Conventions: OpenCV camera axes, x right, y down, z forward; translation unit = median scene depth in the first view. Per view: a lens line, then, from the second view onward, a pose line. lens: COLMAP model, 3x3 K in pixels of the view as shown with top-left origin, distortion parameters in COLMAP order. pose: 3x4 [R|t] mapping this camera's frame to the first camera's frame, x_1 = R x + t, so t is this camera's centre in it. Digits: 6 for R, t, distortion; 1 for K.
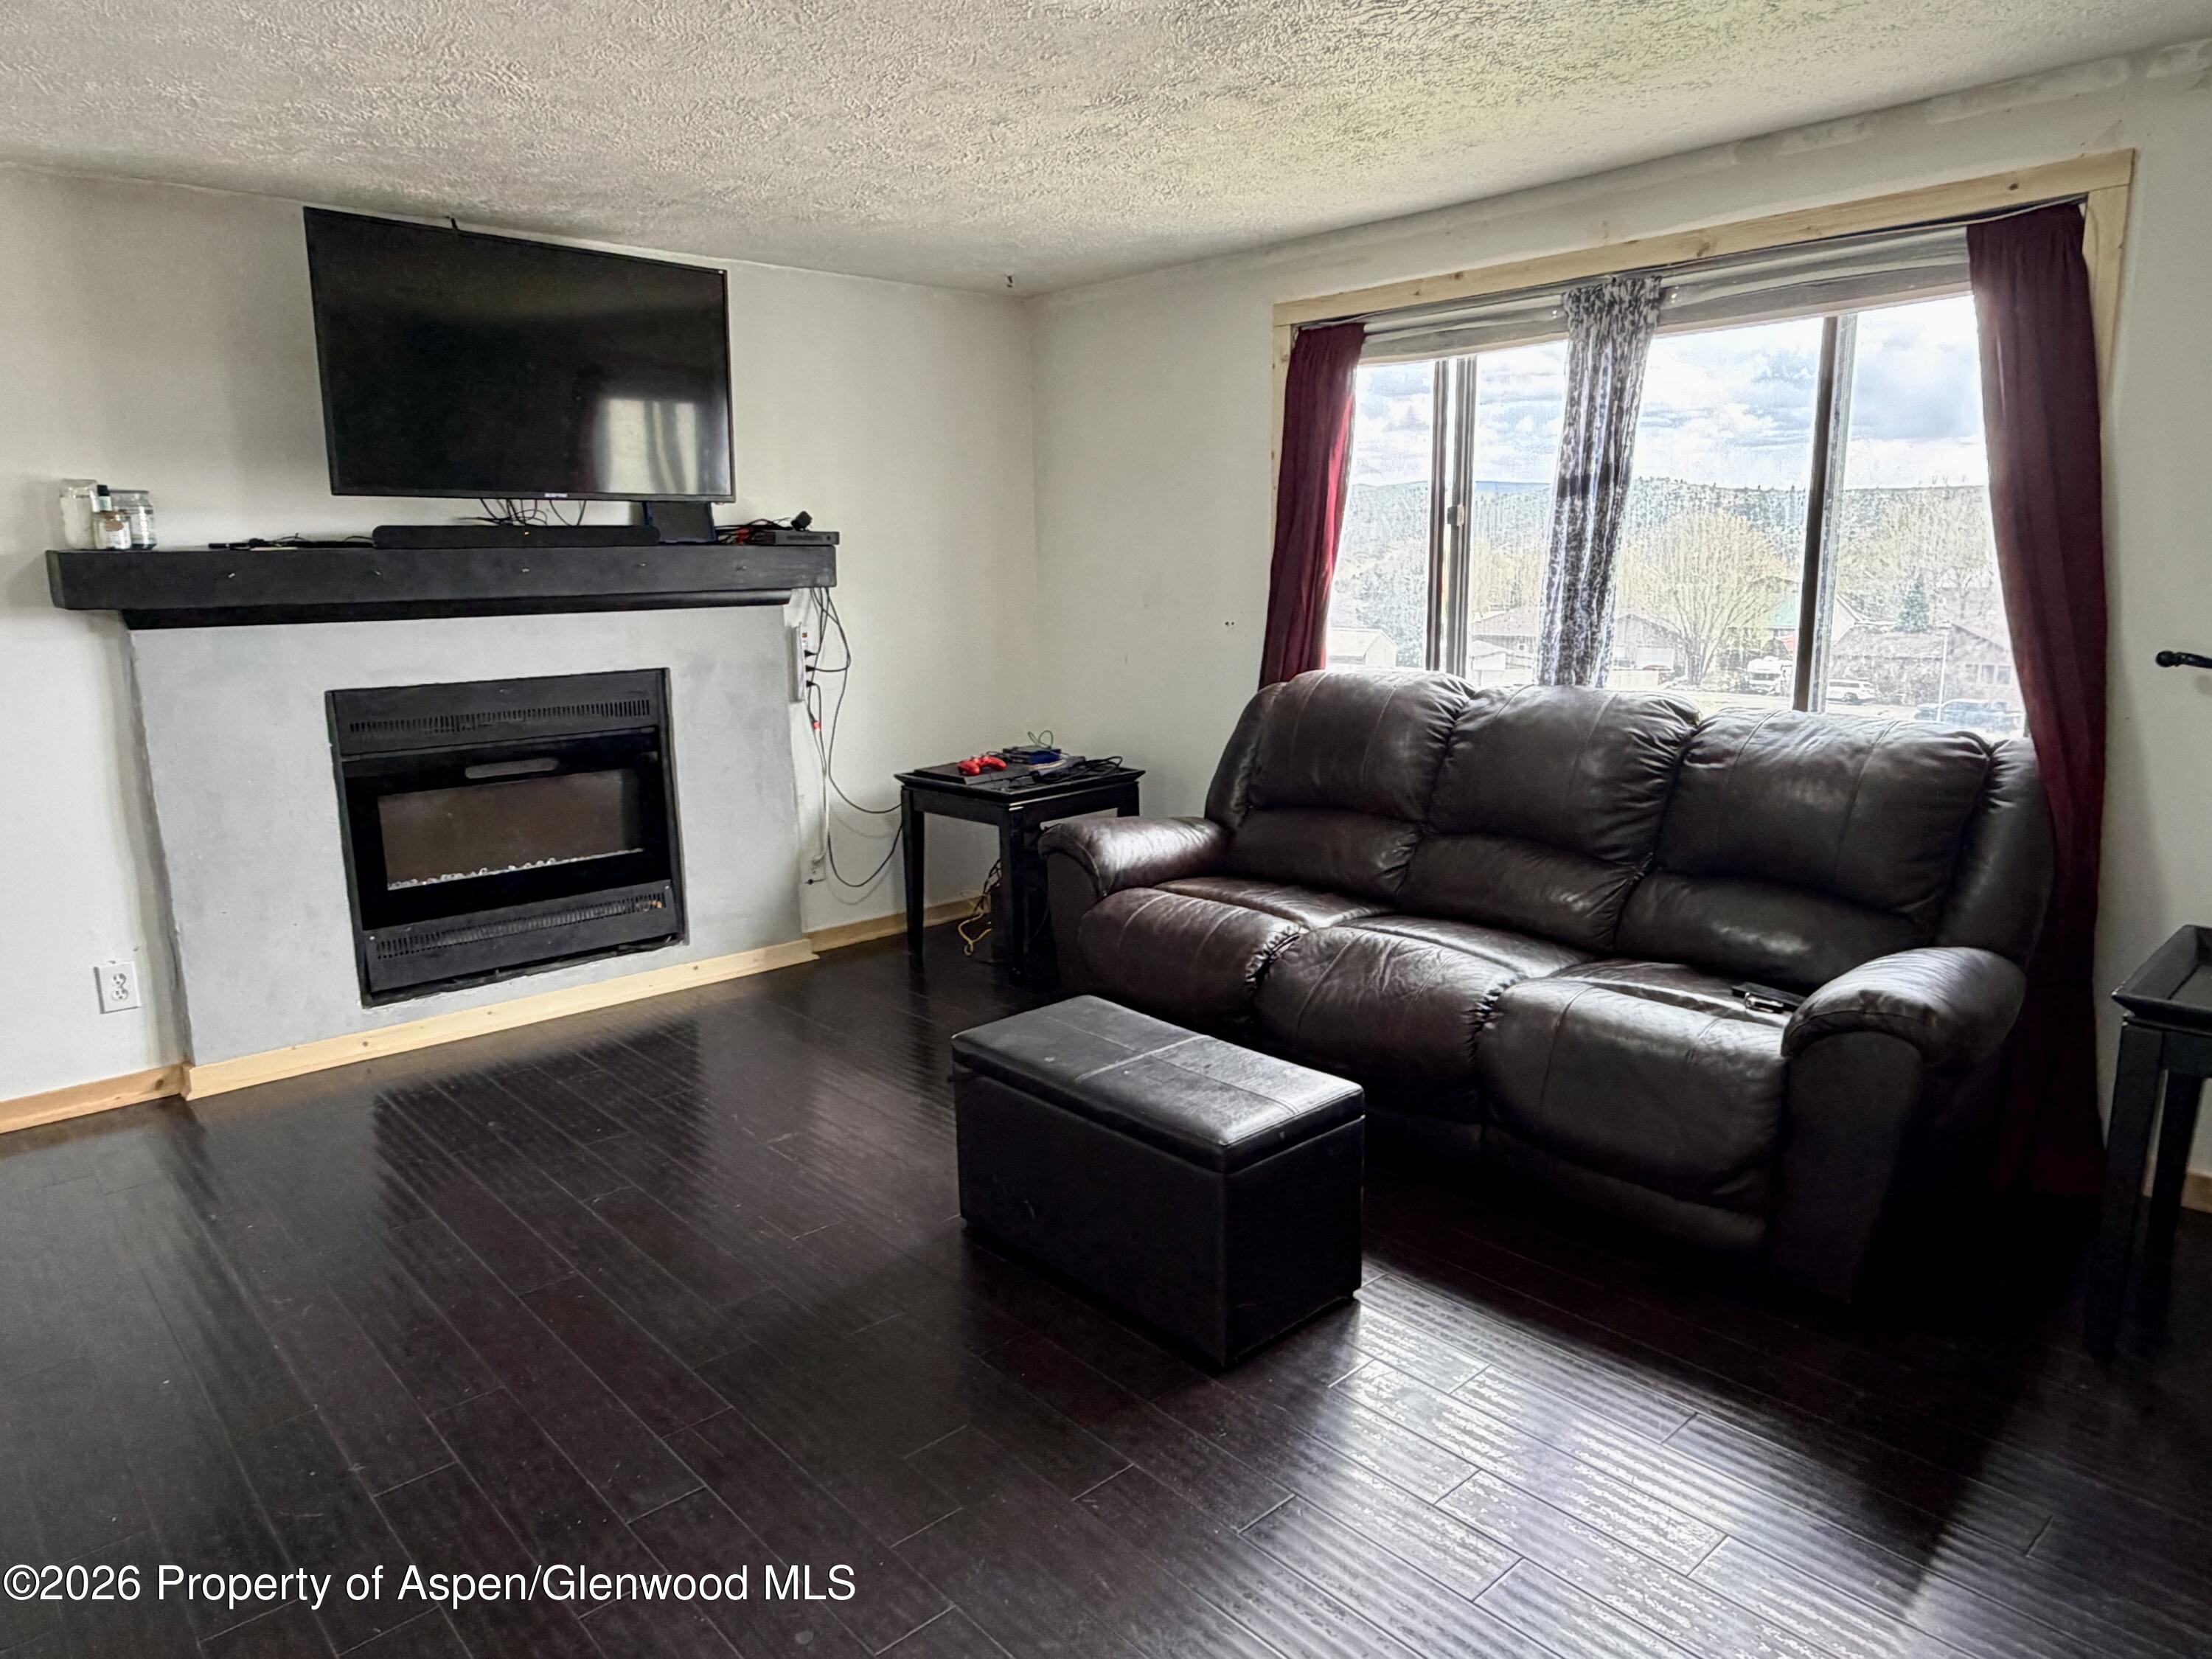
lens RADIAL K [[1417.2, 0, 1095.5], [0, 1417.2, 833.1], [0, 0, 1]] dist [-0.008090, -0.001452]
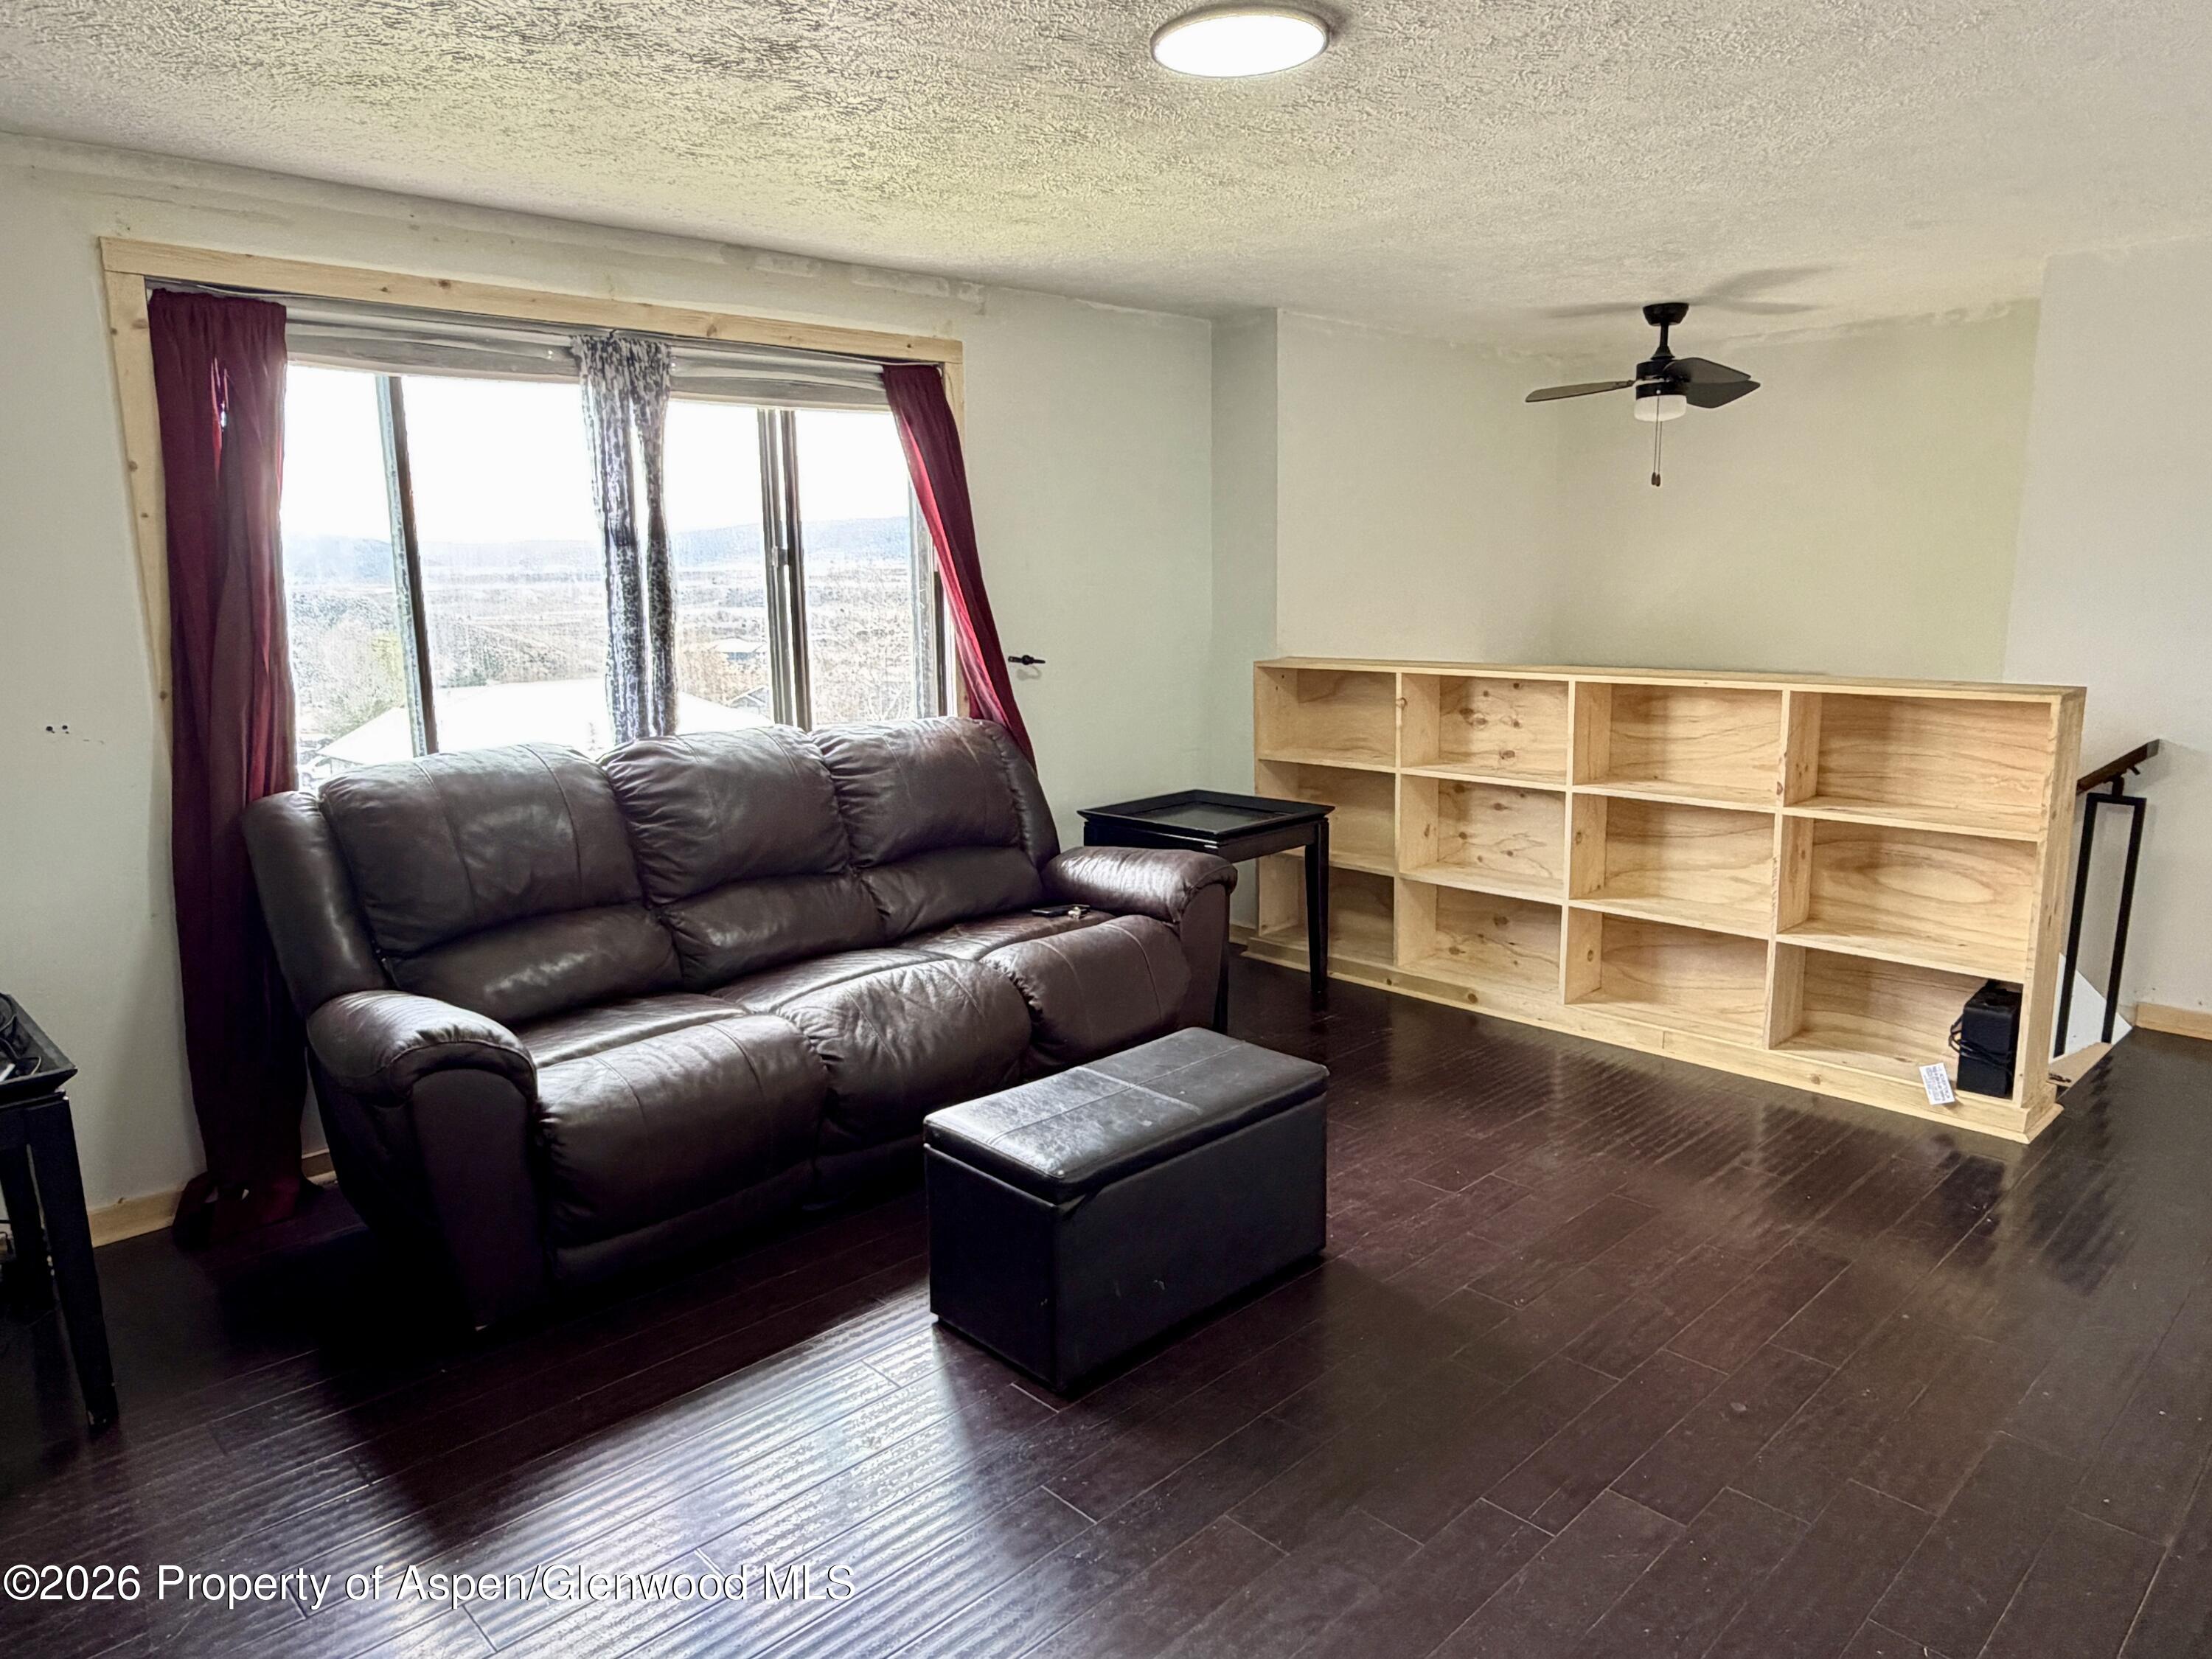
lens RADIAL K [[1417.2, 0, 1100.5], [0, 1417.2, 824.6], [0, 0, 1]] dist [-0.008090, -0.001452]
pose [[-0.027389, -0.154074, 0.987680, -0.703222], [0.212888, 0.964485, 0.156359, -0.140345], [-0.976693, 0.214548, 0.006384, 0.740129]]
